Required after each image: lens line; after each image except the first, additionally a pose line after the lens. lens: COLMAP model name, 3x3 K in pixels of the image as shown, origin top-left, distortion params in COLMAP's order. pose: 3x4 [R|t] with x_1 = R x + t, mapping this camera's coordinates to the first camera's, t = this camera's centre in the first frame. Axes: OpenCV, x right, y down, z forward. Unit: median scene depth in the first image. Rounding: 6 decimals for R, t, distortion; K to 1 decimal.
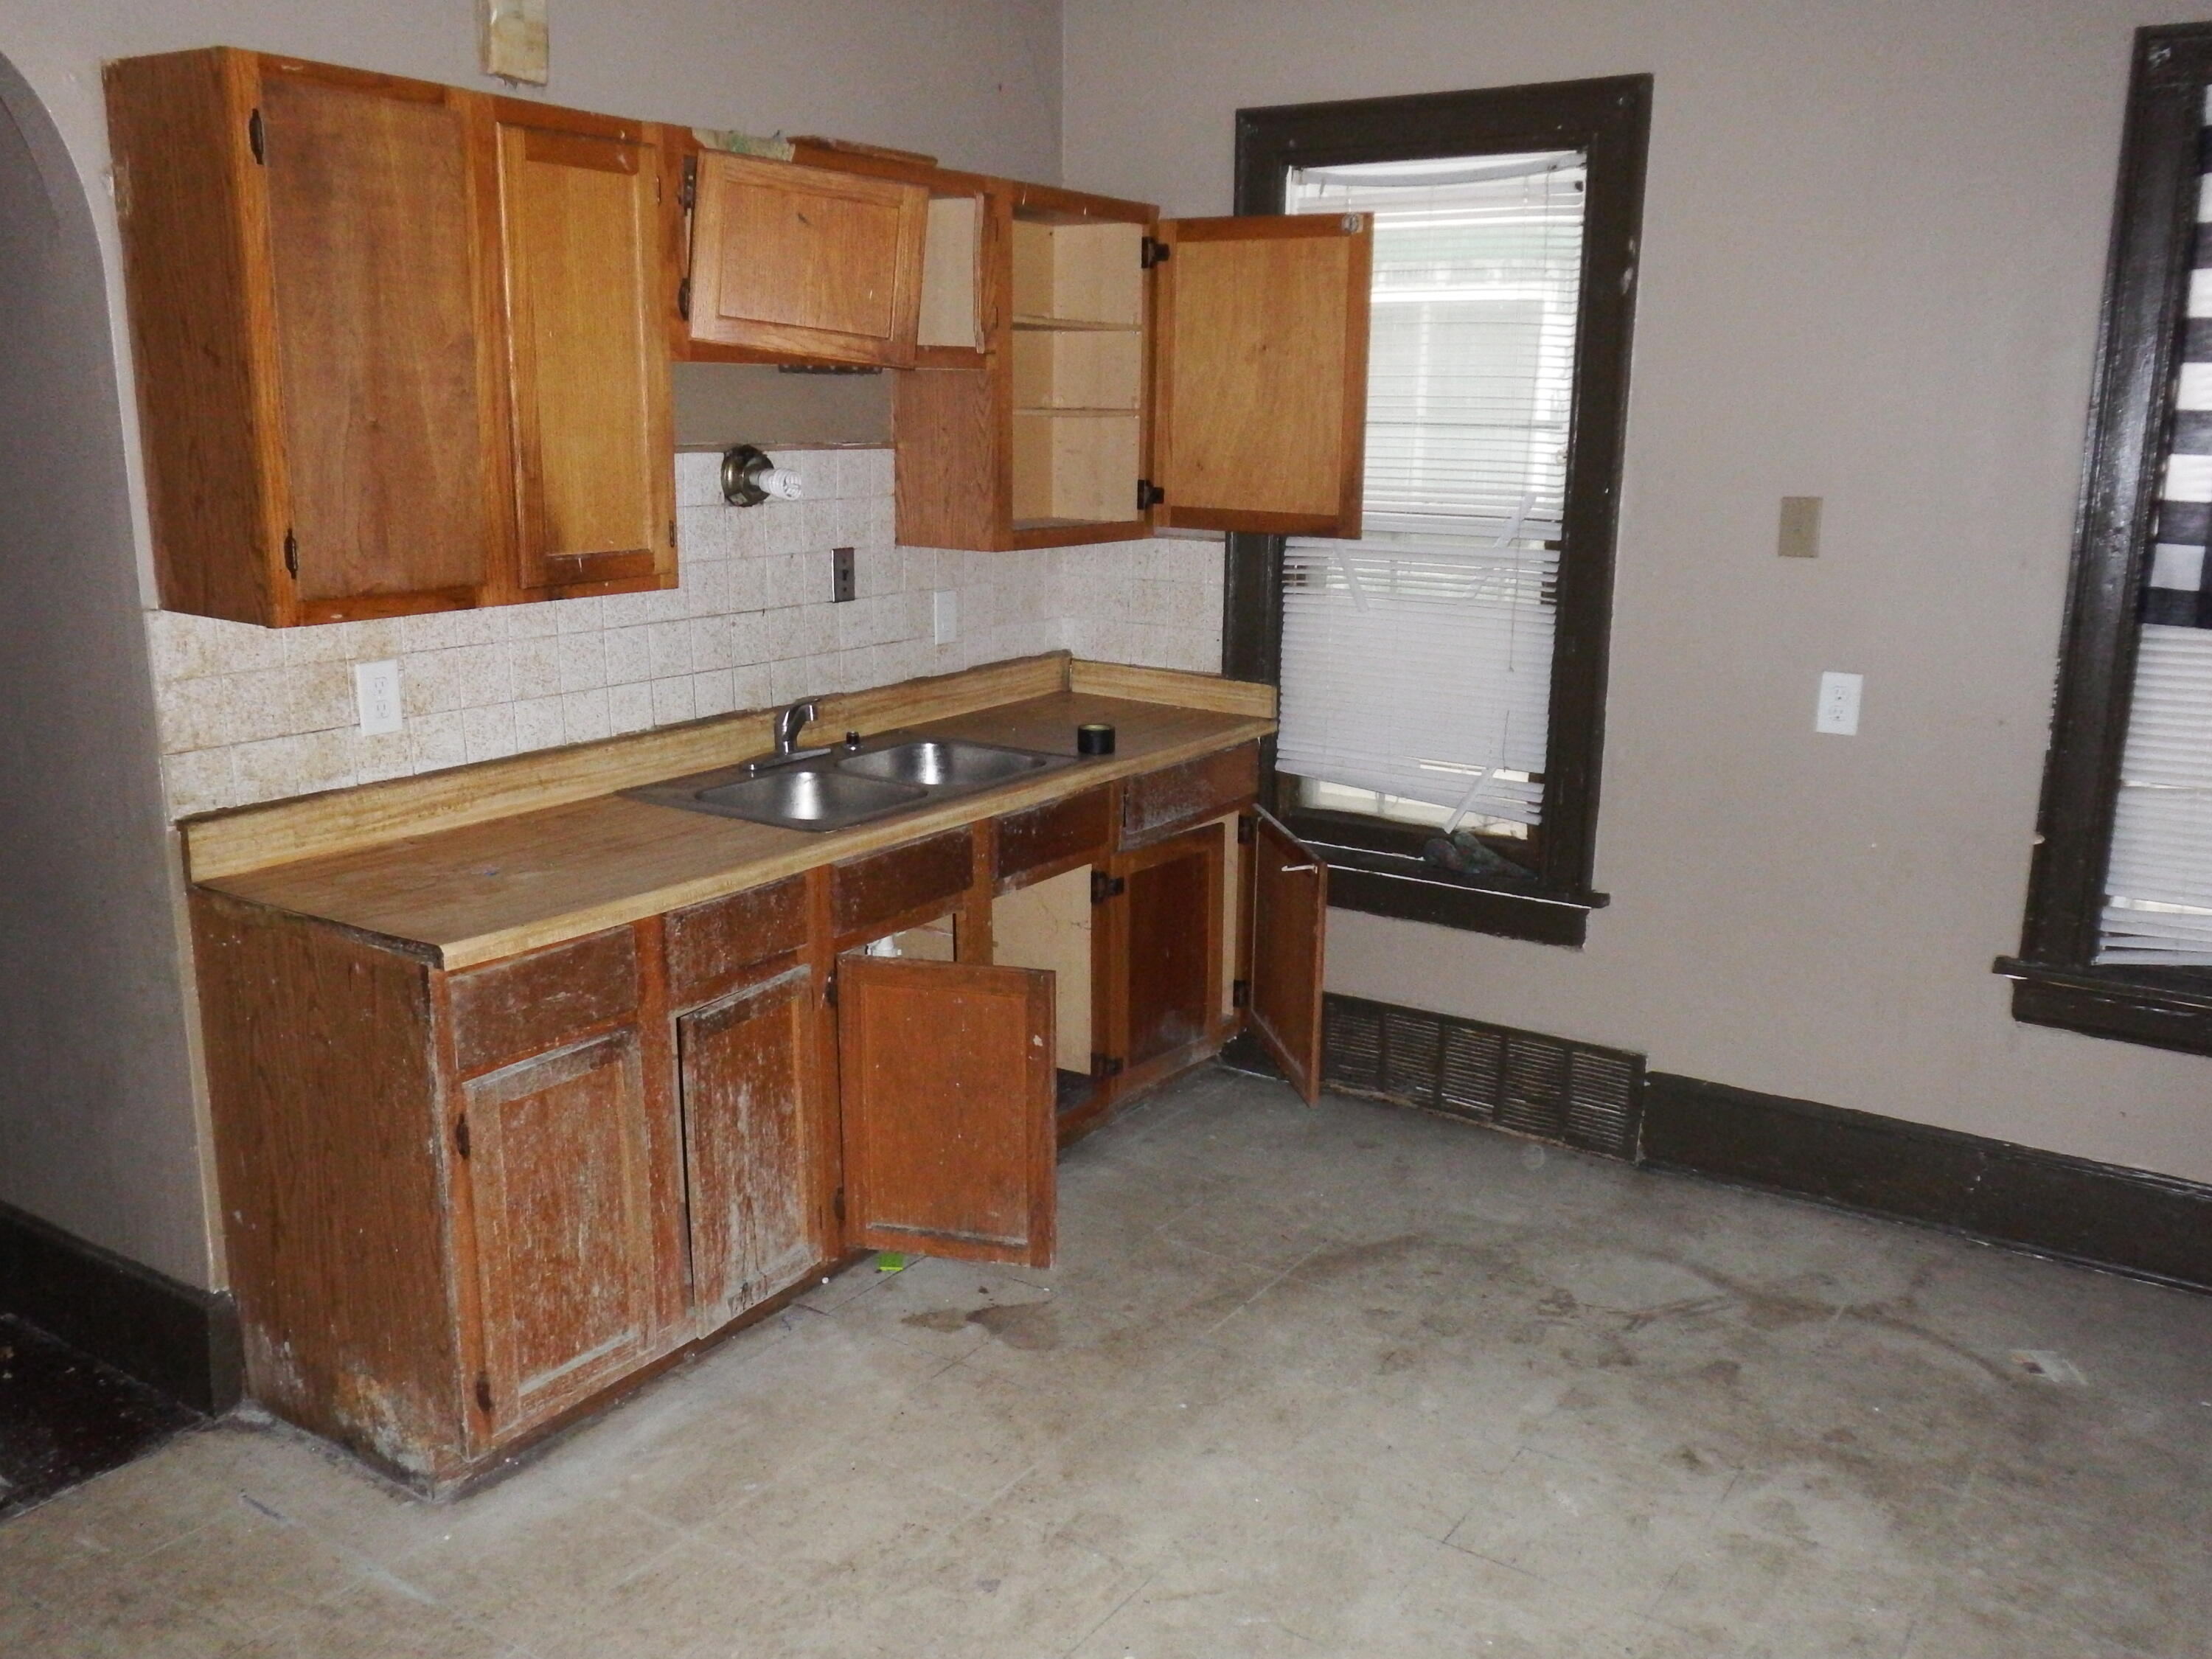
lens RADIAL K [[1858.8, 0, 1118.8], [0, 1858.8, 816.1], [0, 0, 1]] dist [0.013298, 0.007642]
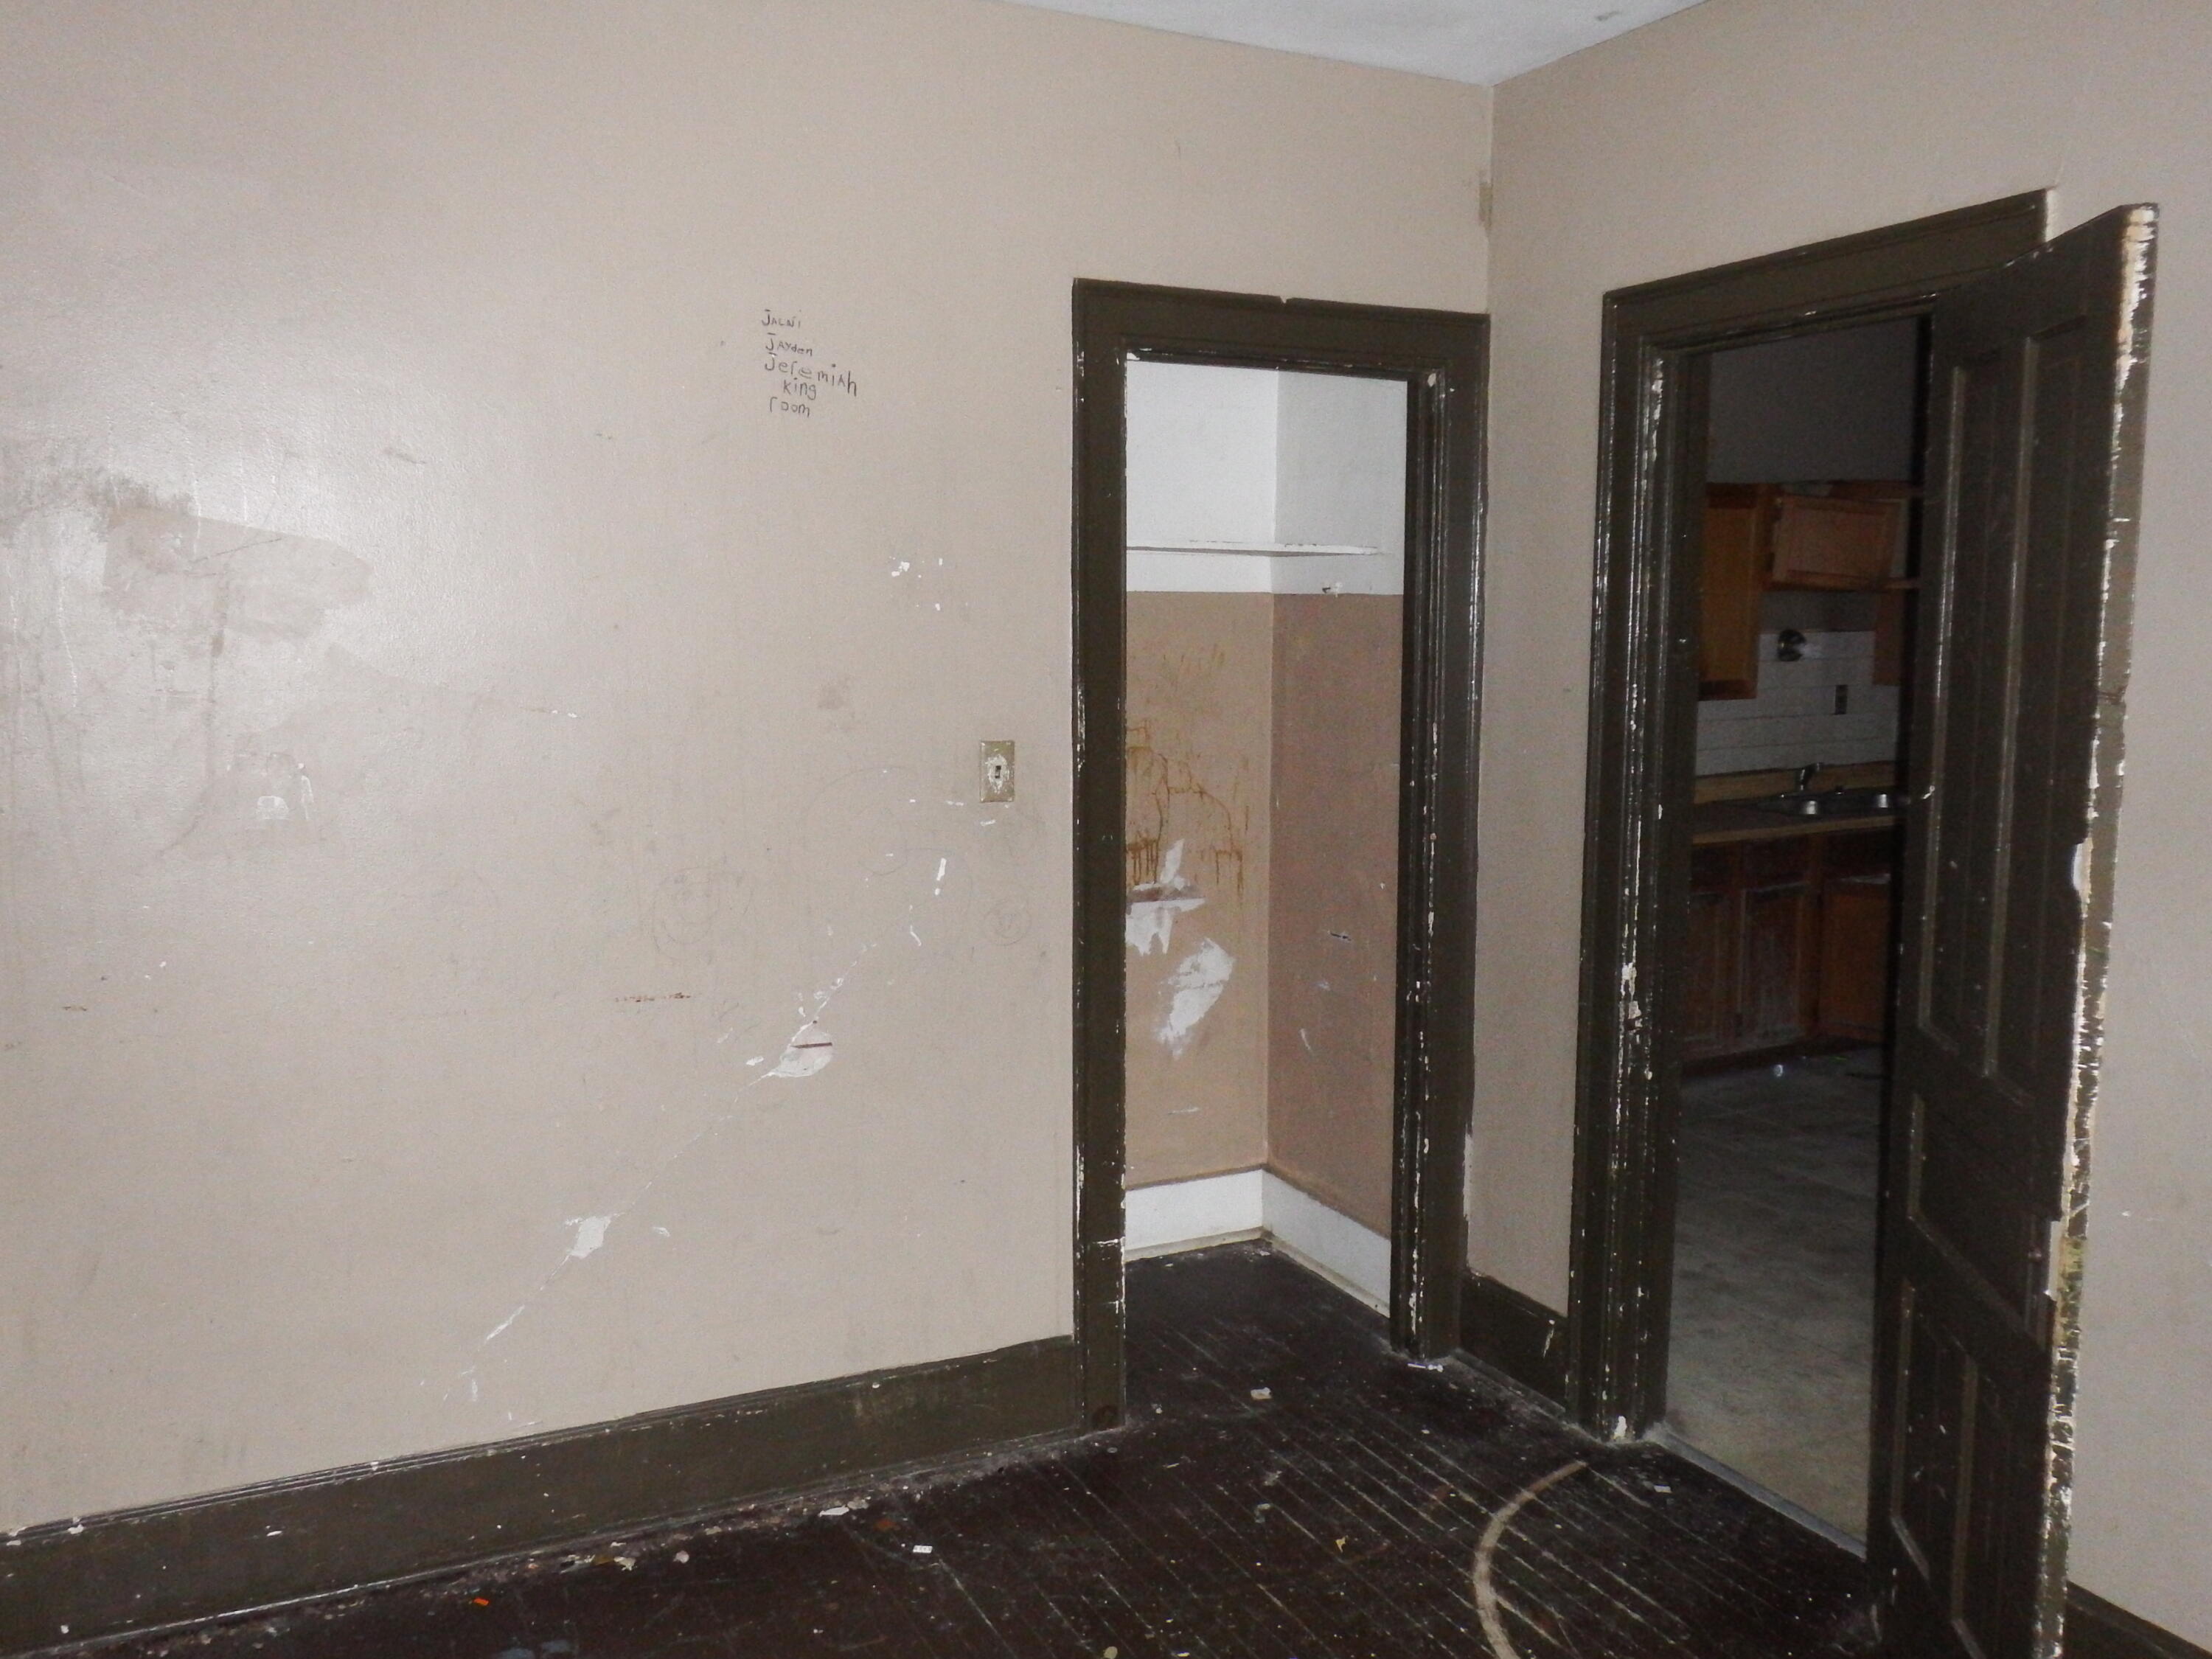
lens RADIAL K [[1858.8, 0, 1117.7], [0, 1858.8, 827.9], [0, 0, 1]] dist [0.013298, 0.007642]
pose [[0.869736, 0.054815, -0.490463, 0.161705], [-0.097096, 0.993394, -0.061156, 0.206189], [0.483871, 0.100811, 0.869313, -1.077186]]
